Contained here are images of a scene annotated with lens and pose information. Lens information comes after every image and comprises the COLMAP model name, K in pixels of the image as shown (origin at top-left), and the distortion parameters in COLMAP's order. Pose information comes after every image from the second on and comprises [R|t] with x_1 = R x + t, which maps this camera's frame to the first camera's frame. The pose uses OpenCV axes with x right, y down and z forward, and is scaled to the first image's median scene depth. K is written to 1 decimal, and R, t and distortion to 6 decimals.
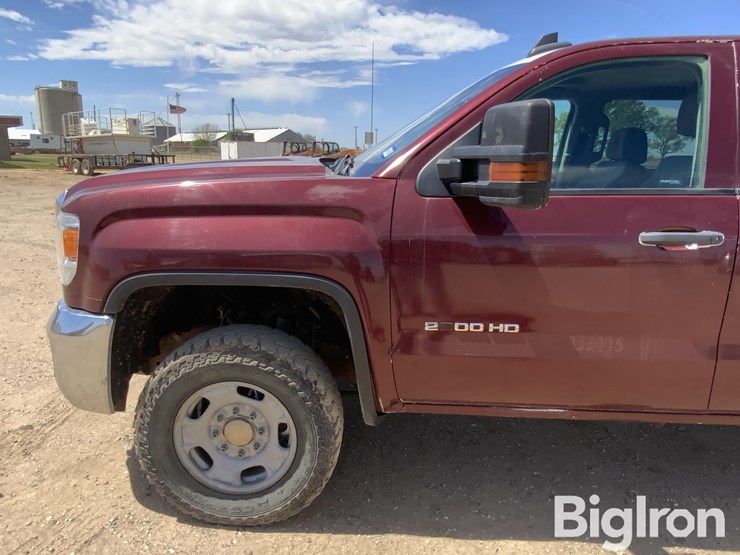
lens RADIAL K [[550.6, 0, 353.1], [0, 550.6, 288.2], [0, 0, 1]] dist [0.015590, 0.000102]
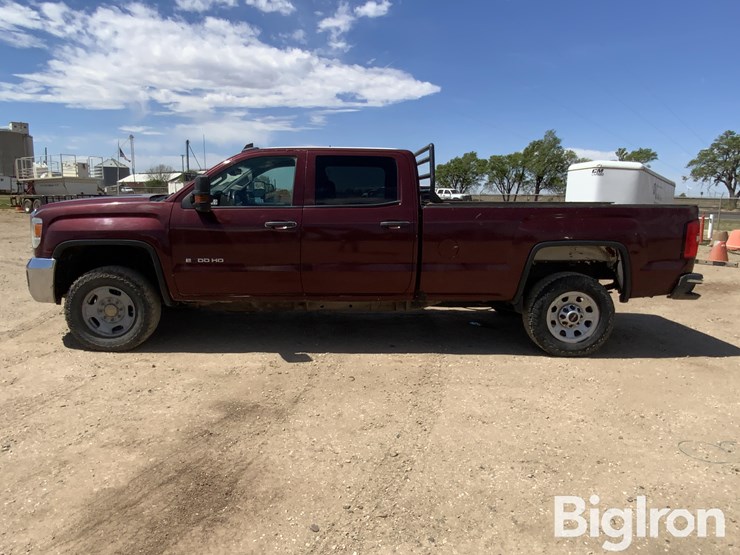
lens RADIAL K [[550.1, 0, 370.0], [0, 550.1, 277.5], [0, 0, 1]] dist [-0.003362, -0.003884]
pose [[0.994660, -0.020464, 0.101154, 0.057698], [0.029063, 0.996018, -0.084281, 0.030978], [-0.099027, 0.086771, 0.991294, -0.126621]]
